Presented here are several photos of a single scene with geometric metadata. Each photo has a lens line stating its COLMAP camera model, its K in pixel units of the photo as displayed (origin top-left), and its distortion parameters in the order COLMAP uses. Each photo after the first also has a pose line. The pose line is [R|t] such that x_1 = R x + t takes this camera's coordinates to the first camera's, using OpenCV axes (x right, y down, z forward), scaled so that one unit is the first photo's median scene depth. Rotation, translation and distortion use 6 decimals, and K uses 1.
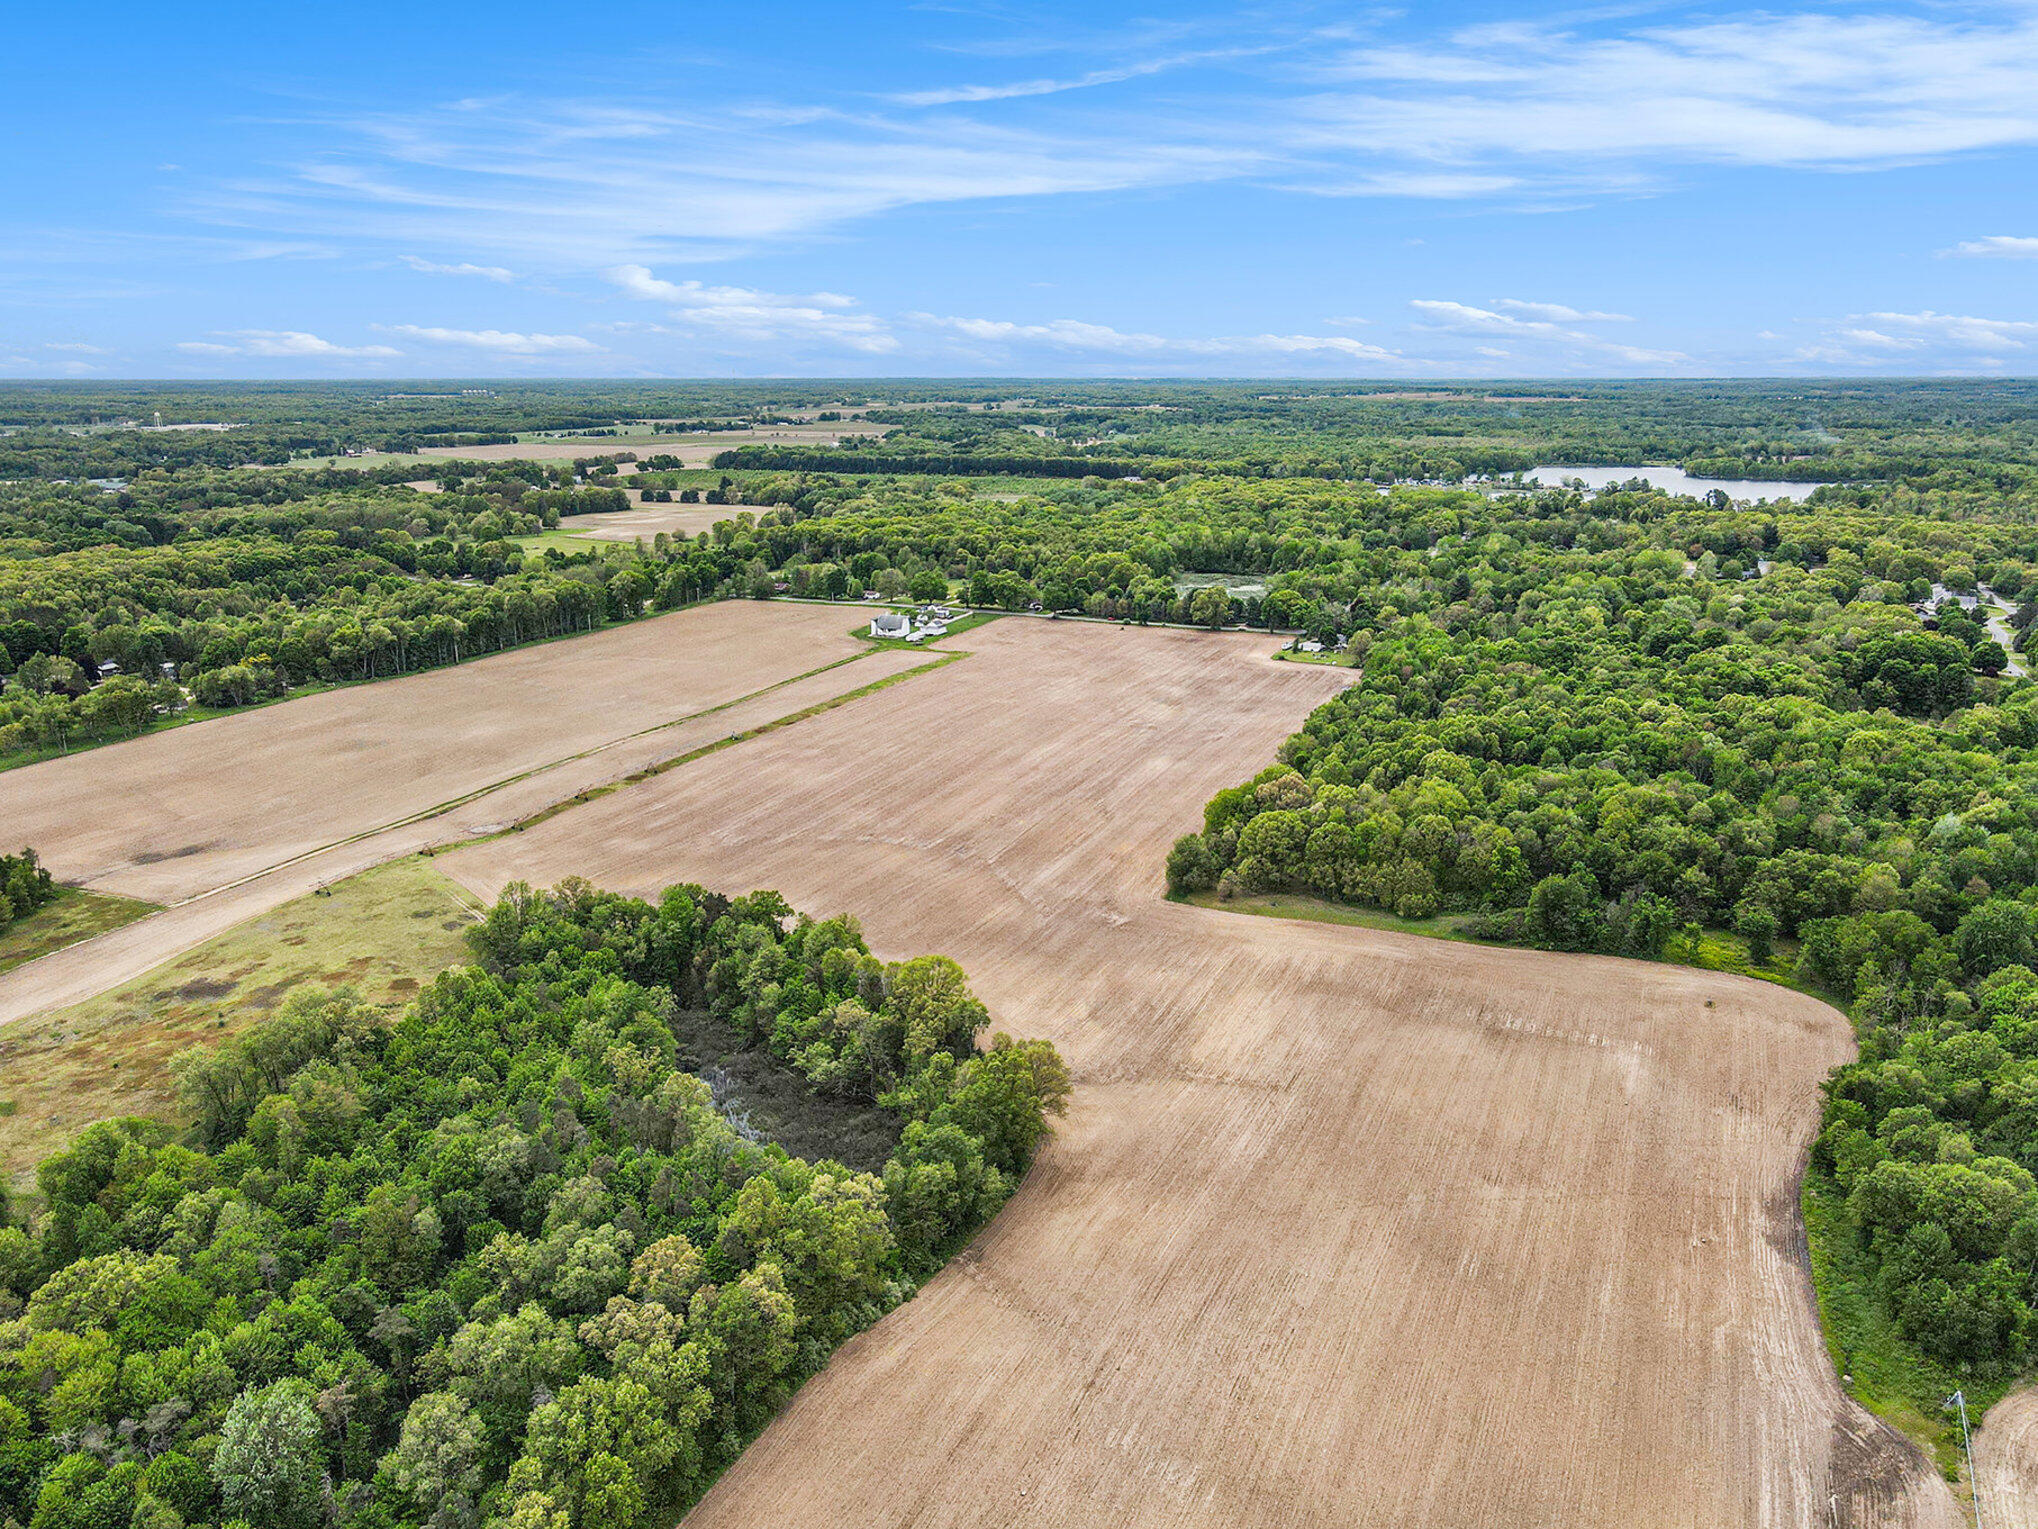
lens RADIAL K [[1515.9, 0, 1019.0], [0, 1515.9, 764.5], [0, 0, 1]] dist [0.002709, 0.007587]
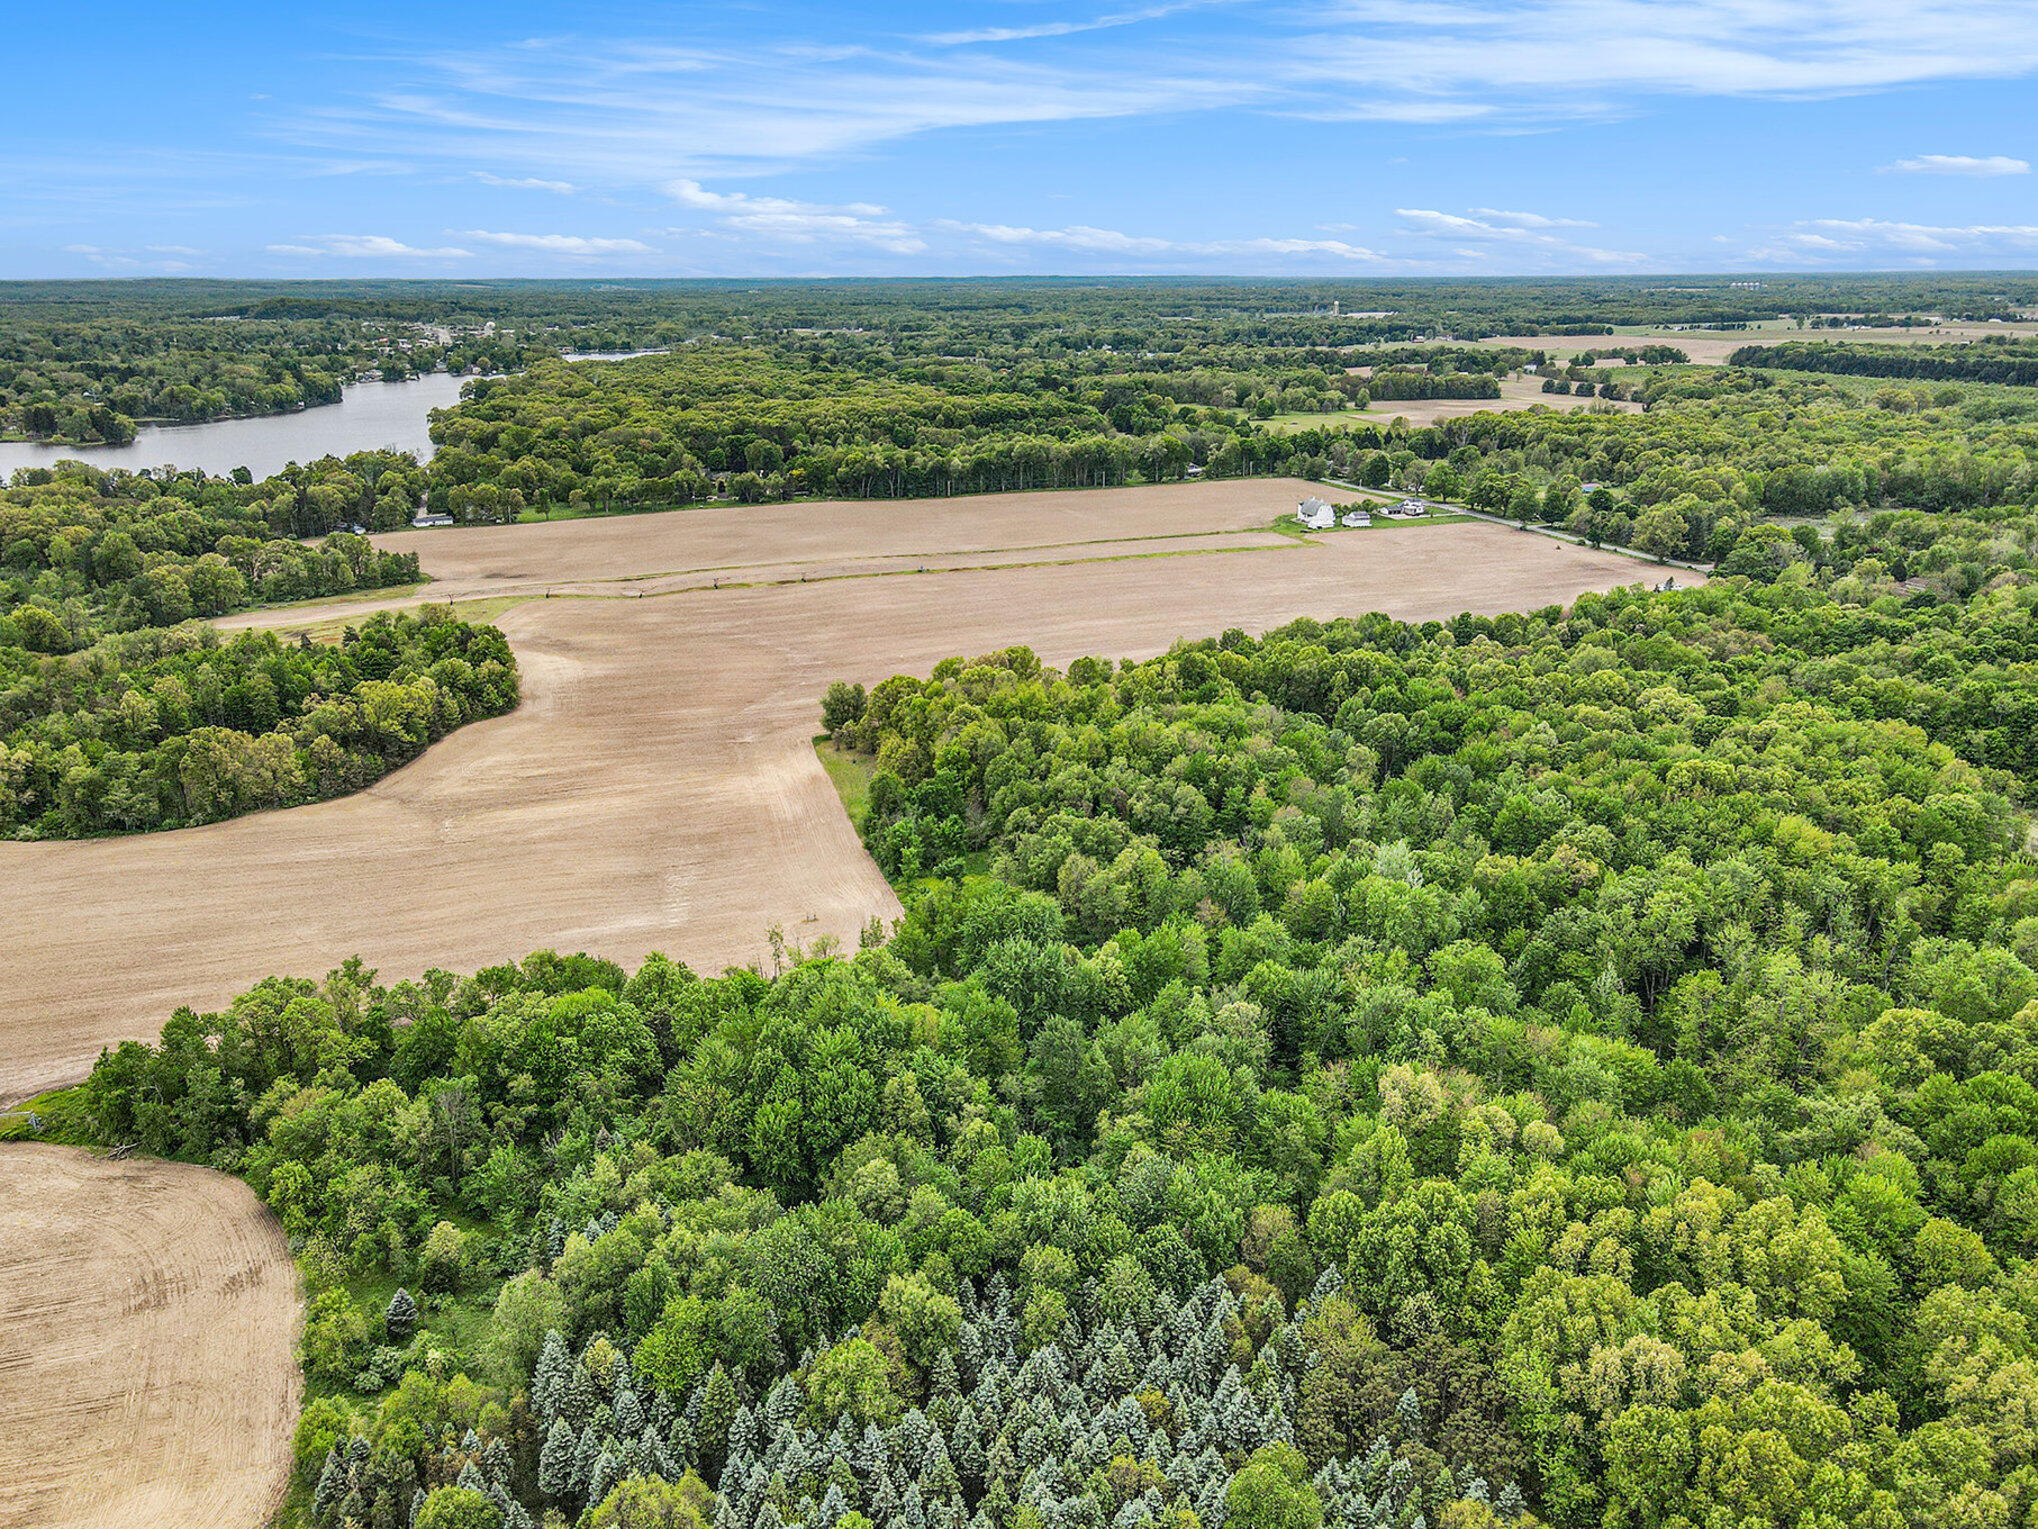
lens RADIAL K [[1510.1, 0, 969.1], [0, 1510.1, 761.7], [0, 0, 1]] dist [0.003529, 0.007774]
pose [[0.667723, 0.228970, -0.708321, 0.703659], [-0.183739, 0.972774, 0.141249, -0.047403], [0.721378, 0.035831, 0.691614, 0.279824]]
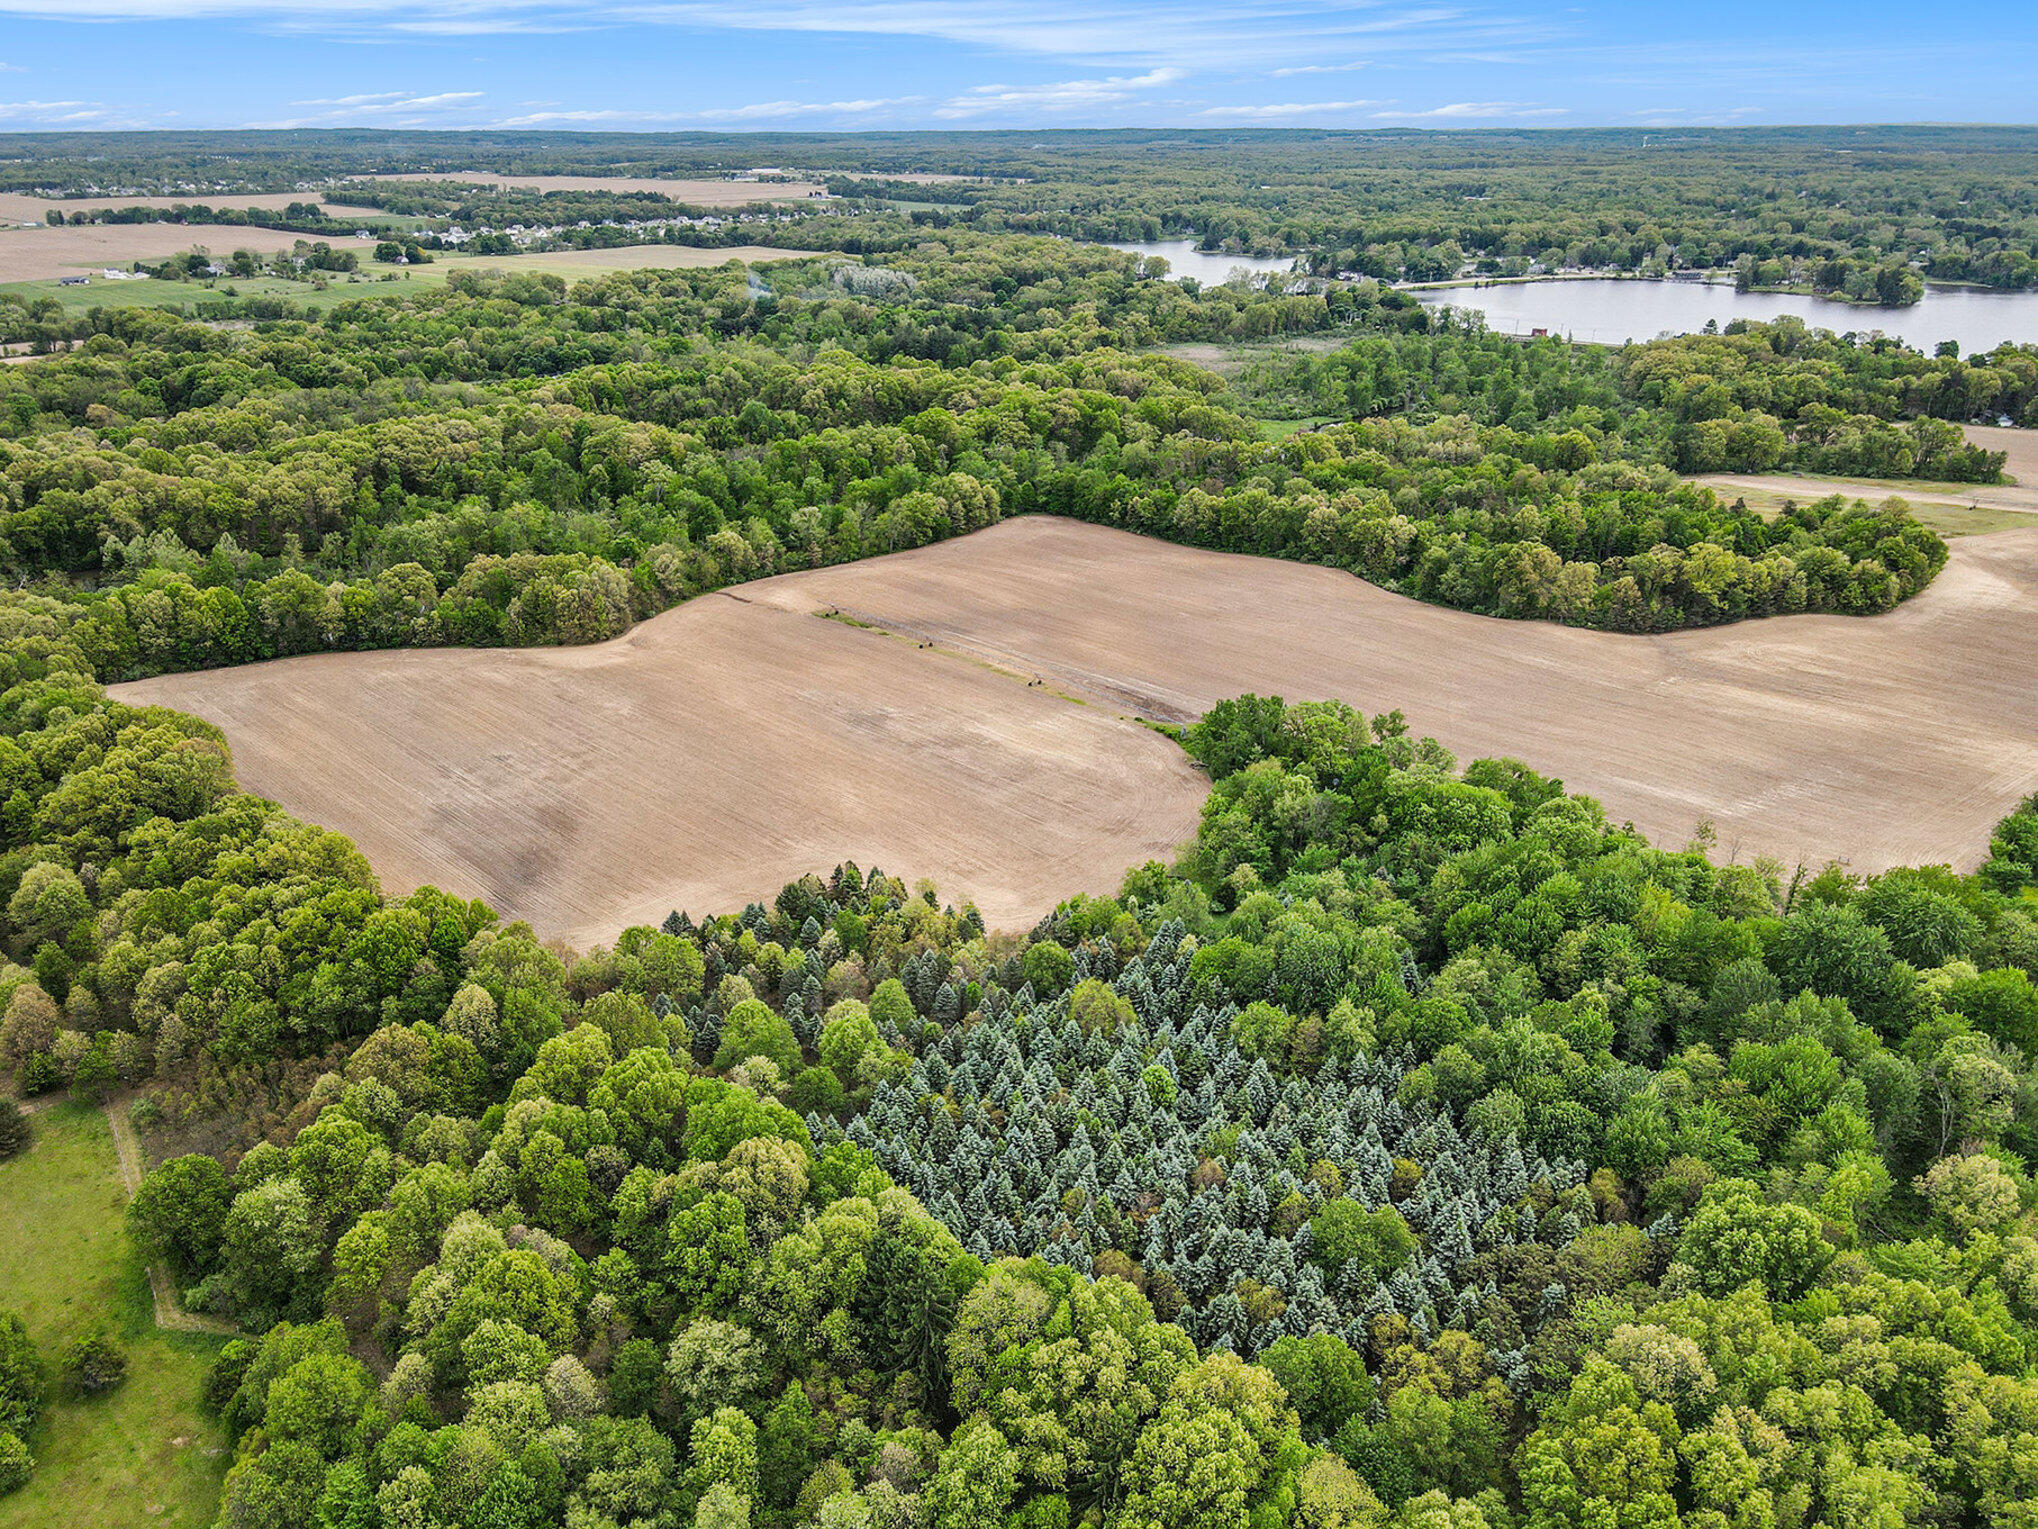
lens RADIAL K [[1514.0, 0, 928.1], [0, 1514.0, 766.1], [0, 0, 1]] dist [-0.004707, 0.045835]
pose [[-0.387545, 0.360634, -0.848382, 0.844164], [-0.230935, 0.852977, 0.468080, -0.104486], [0.892456, 0.377323, -0.247284, 0.458874]]
